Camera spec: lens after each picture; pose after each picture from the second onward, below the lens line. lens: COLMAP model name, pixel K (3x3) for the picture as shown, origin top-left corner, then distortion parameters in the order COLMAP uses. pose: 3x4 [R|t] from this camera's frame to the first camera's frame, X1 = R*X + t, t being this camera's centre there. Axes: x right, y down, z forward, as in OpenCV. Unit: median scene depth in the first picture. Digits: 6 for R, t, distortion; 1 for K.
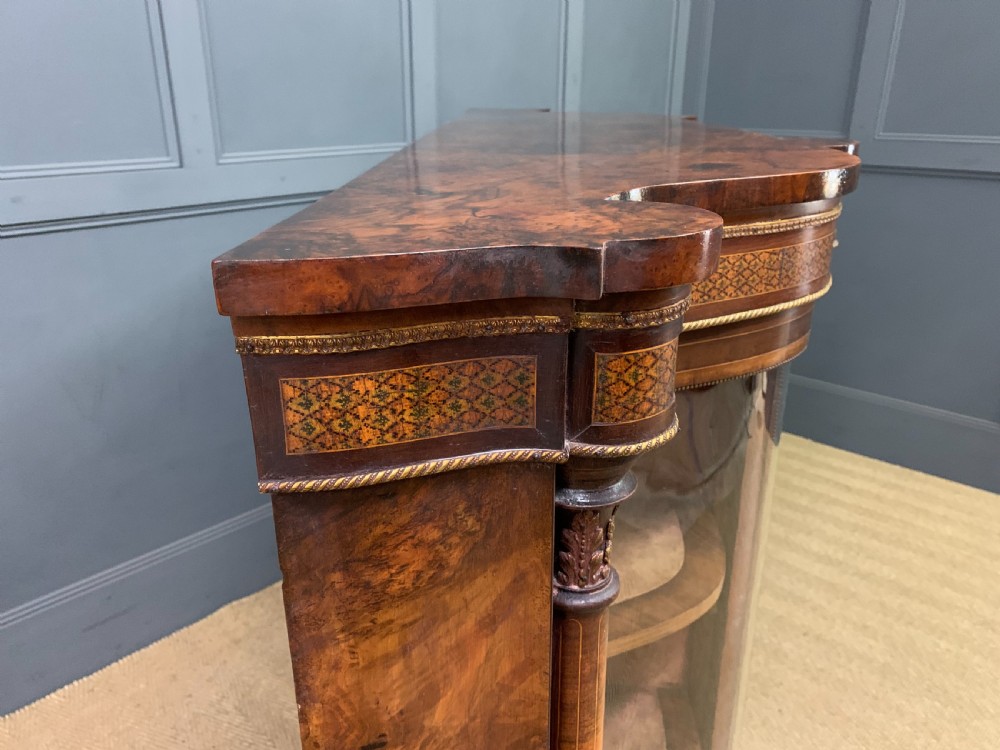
lens RADIAL K [[796.5, 0, 507.6], [0, 796.5, 375.5], [0, 0, 1]] dist [0.006752, -0.014795]
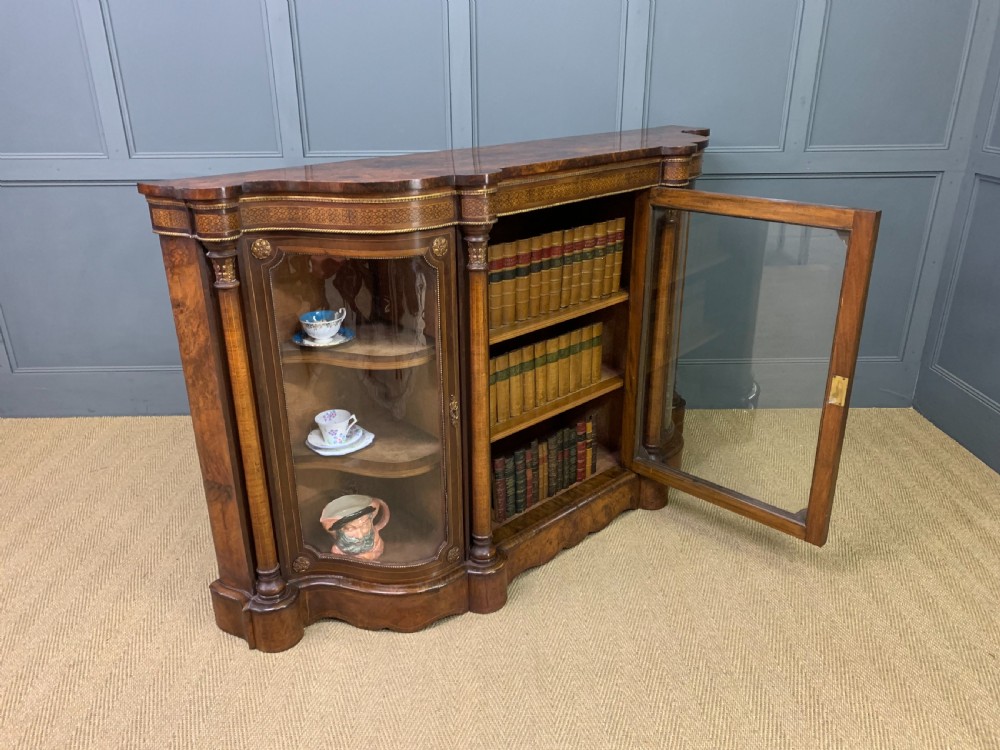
lens RADIAL K [[787.4, 0, 490.8], [0, 787.4, 374.7], [0, 0, 1]] dist [0.032457, -0.034295]
pose [[0.689617, 0.262250, -0.675021, 3.983679], [-0.241666, 0.962031, 0.126864, -0.111714], [0.682661, 0.075642, 0.726810, -0.894878]]
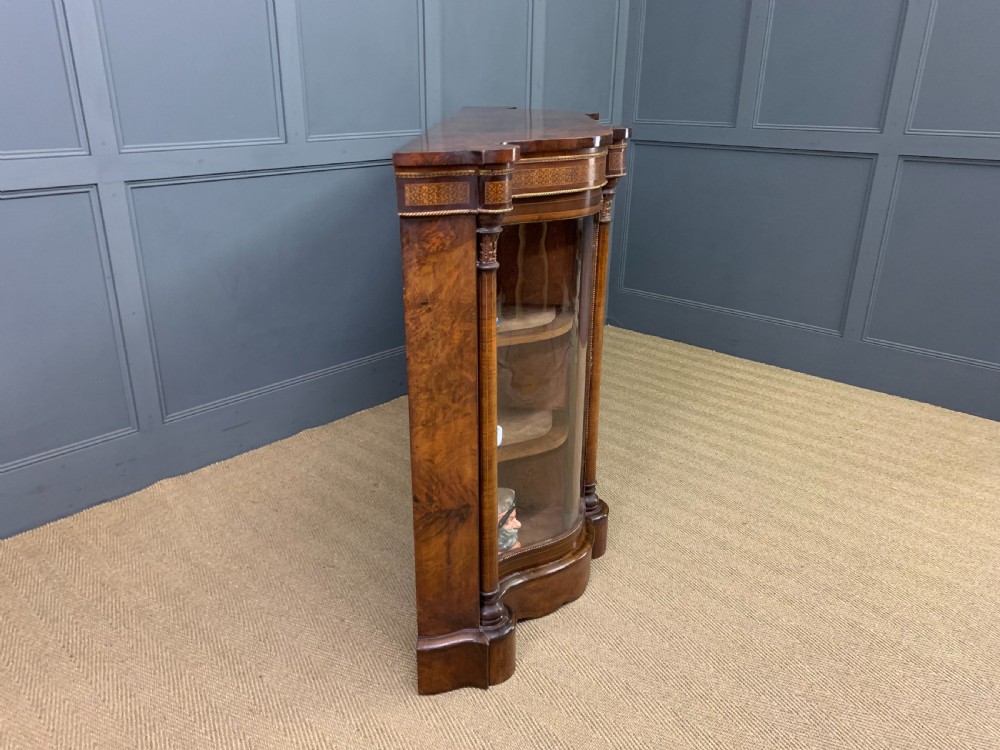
lens RADIAL K [[787.4, 0, 496.1], [0, 787.4, 380.1], [0, 0, 1]] dist [0.032457, -0.034295]
pose [[0.999851, 0.007085, -0.015735, 0.204917], [-0.006781, 0.999791, 0.019293, 0.752595], [0.015868, -0.019184, 0.999690, -2.480064]]
